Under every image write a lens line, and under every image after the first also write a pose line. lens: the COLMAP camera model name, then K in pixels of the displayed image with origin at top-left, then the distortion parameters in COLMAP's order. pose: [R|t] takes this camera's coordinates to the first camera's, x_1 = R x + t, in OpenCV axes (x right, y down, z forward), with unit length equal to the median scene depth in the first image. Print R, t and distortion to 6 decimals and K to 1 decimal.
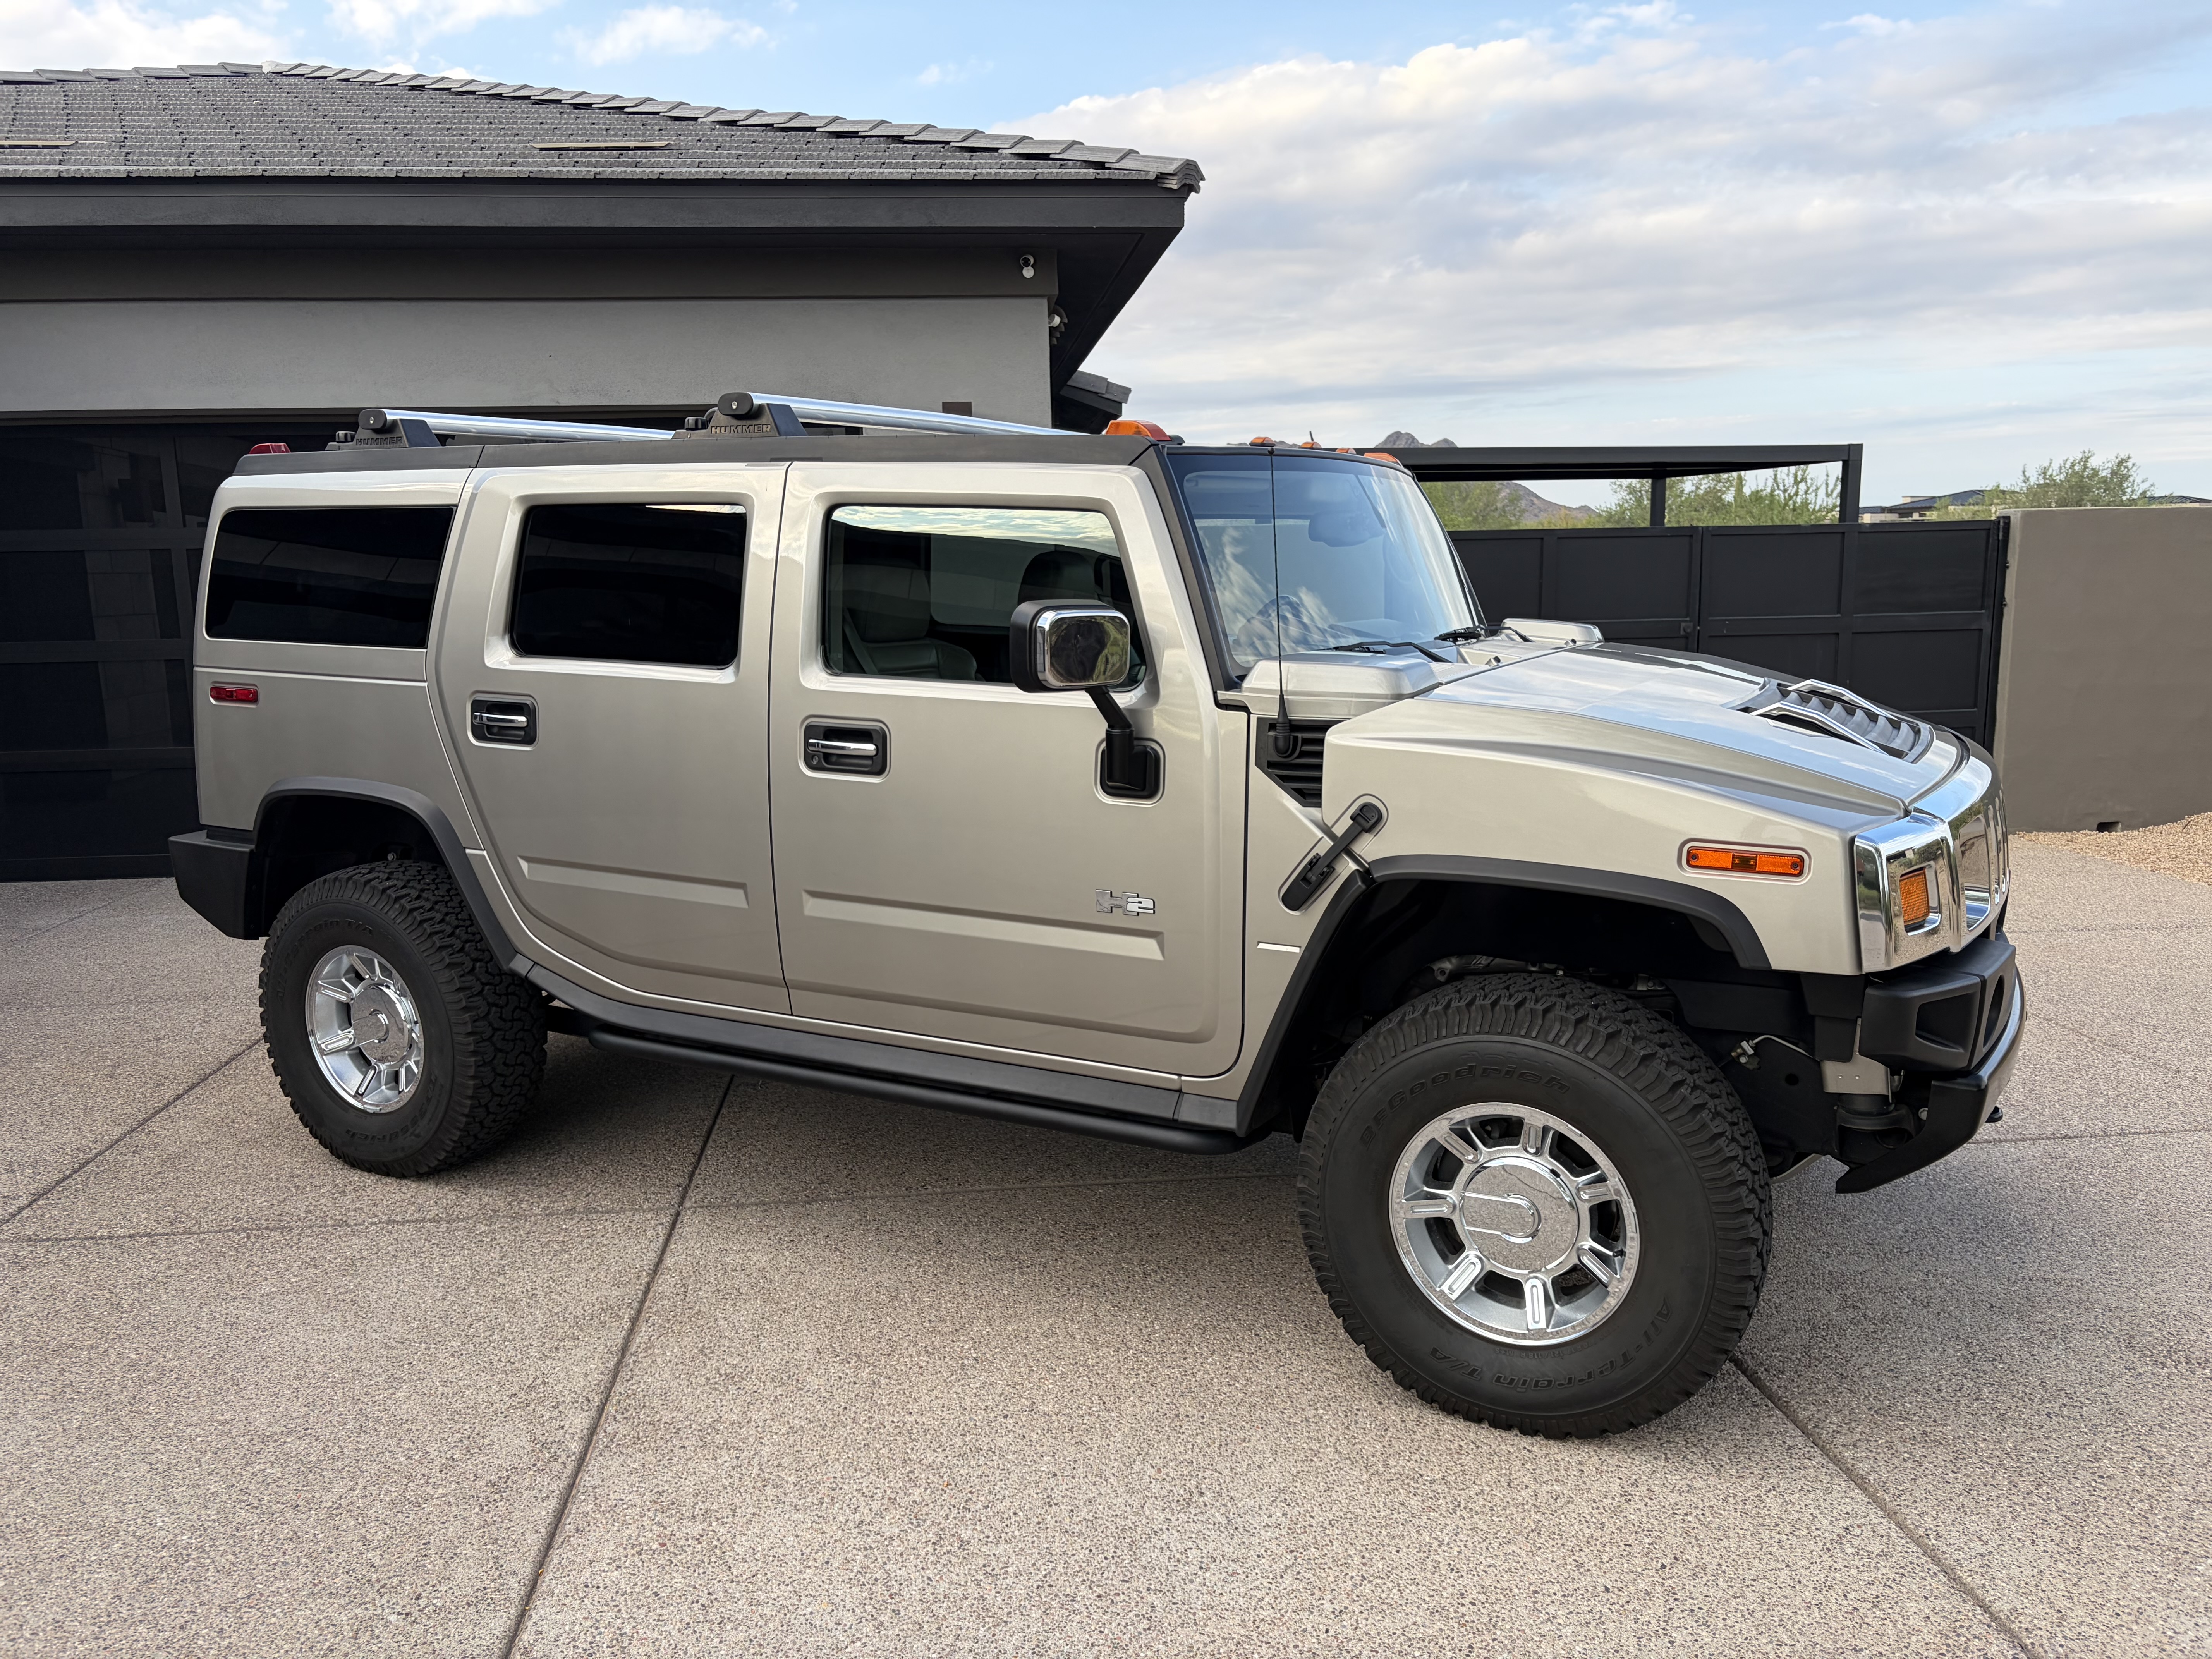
lens RADIAL K [[1685.9, 0, 1124.4], [0, 1685.9, 828.3], [0, 0, 1]] dist [0.028579, -0.027044]
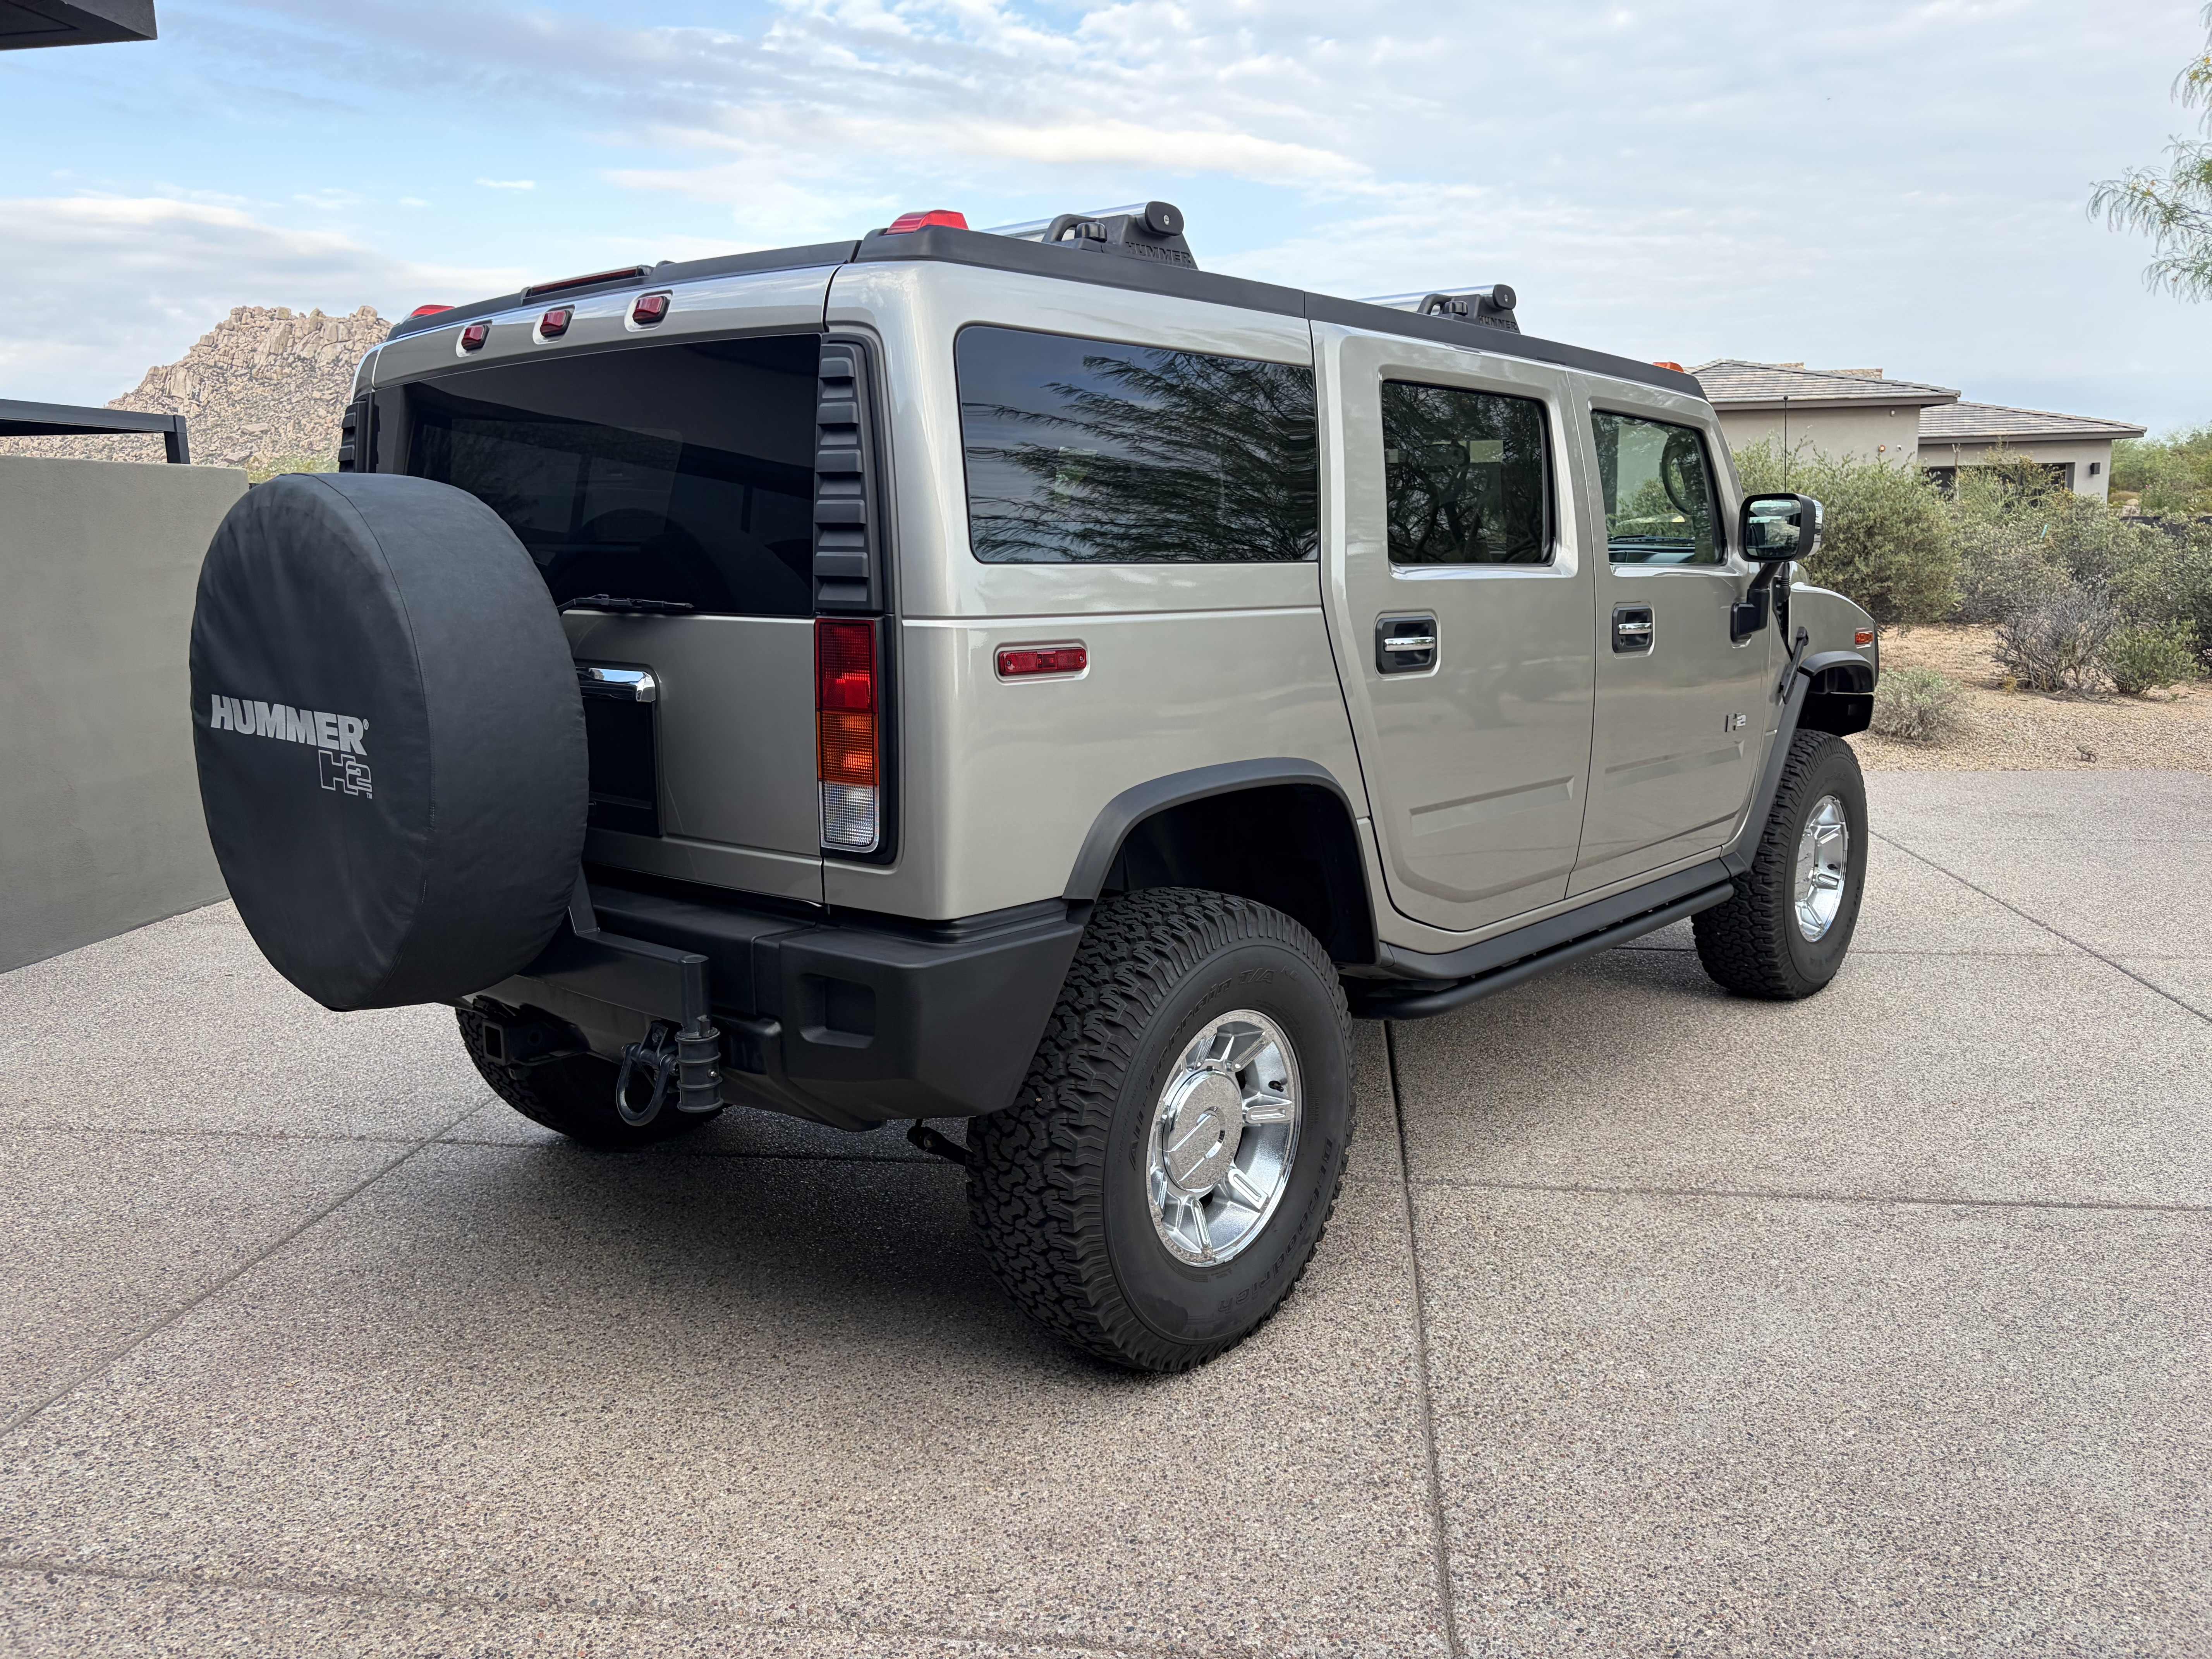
lens RADIAL K [[1685.9, 0, 1125.4], [0, 1685.9, 834.8], [0, 0, 1]] dist [0.028579, -0.027044]
pose [[0.229770, -0.182189, 0.956040, -1.164650], [0.138836, 0.978412, 0.153085, -0.114926], [-0.963291, 0.097558, 0.250104, 0.933300]]
